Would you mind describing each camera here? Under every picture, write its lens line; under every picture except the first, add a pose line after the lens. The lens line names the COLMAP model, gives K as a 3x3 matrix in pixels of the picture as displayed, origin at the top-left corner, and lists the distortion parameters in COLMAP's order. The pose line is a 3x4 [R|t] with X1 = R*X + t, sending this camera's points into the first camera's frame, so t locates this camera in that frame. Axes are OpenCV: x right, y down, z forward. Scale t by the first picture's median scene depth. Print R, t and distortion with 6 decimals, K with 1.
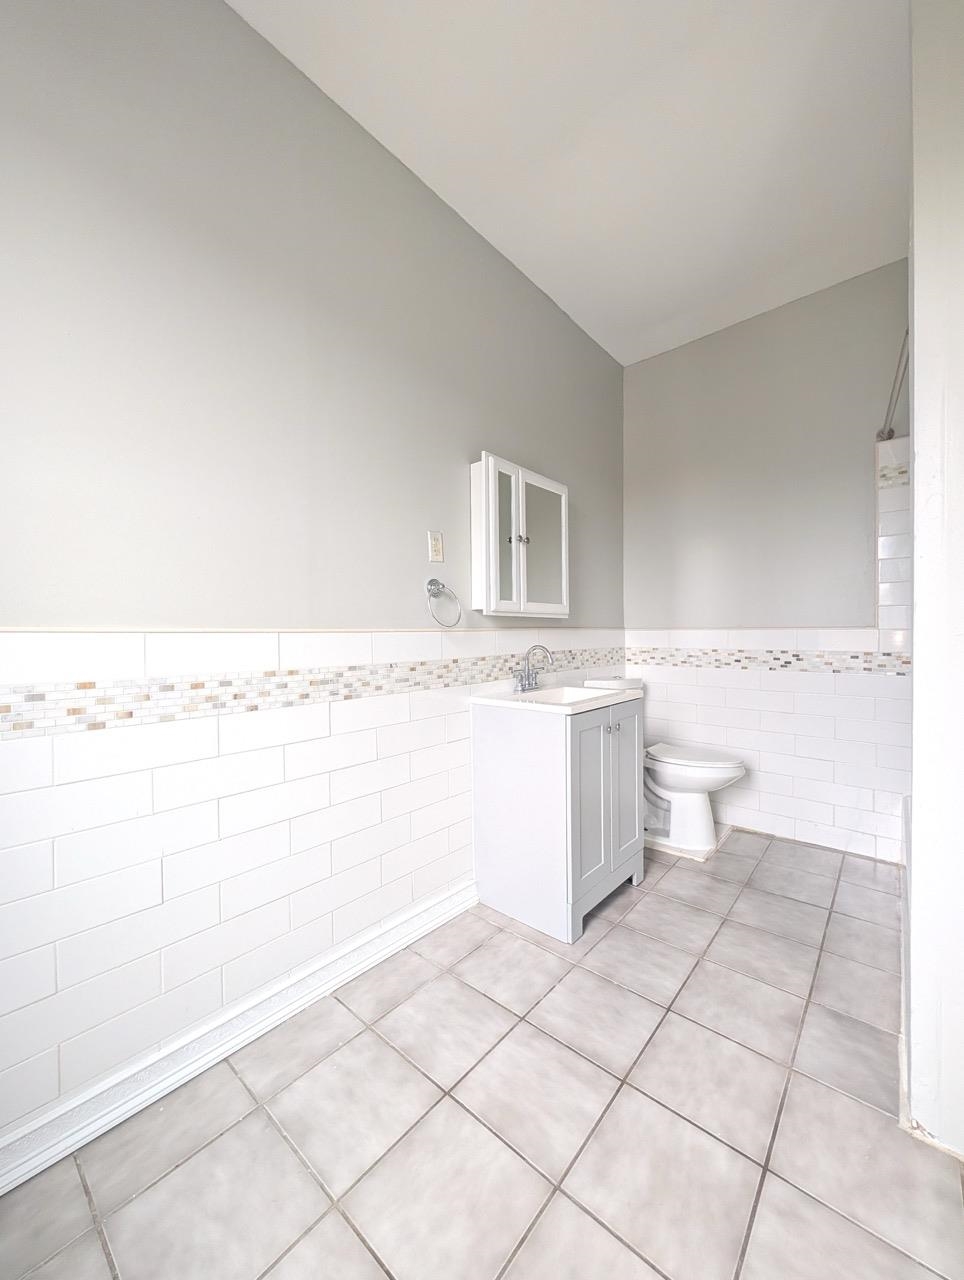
lens RADIAL K [[489.3, 0, 482.6], [0, 489.3, 642.6], [0, 0, 1]] dist [0.000908, -0.000028]
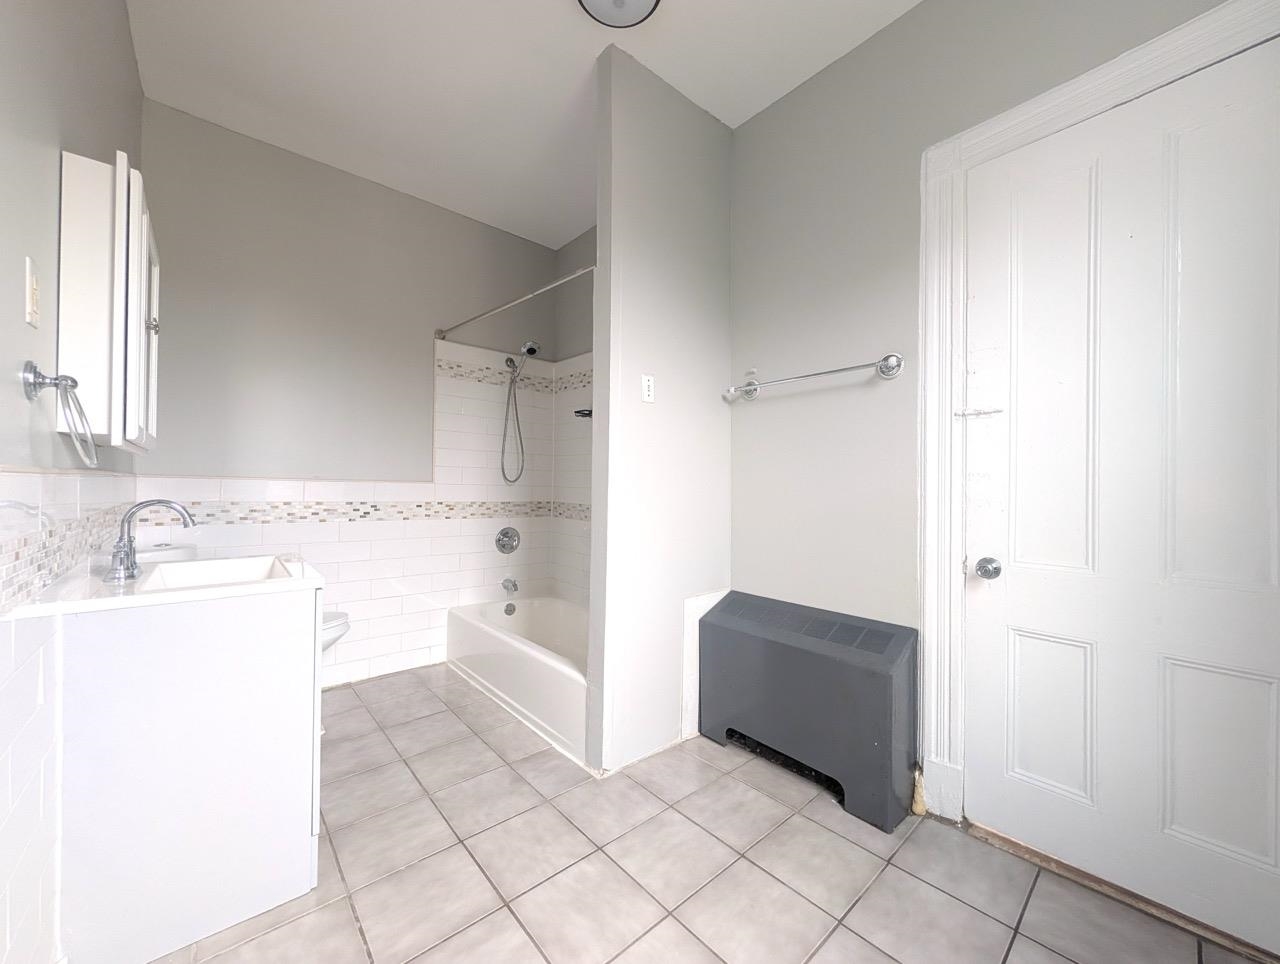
lens RADIAL K [[489.3, 0, 639.1], [0, 489.3, 484.9], [0, 0, 1]] dist [0.000908, -0.000028]
pose [[0.146723, 0.016005, 0.989048, -0.487257], [0.001325, 0.999865, -0.016376, -0.003429], [-0.989177, 0.003714, 0.146682, 0.360047]]
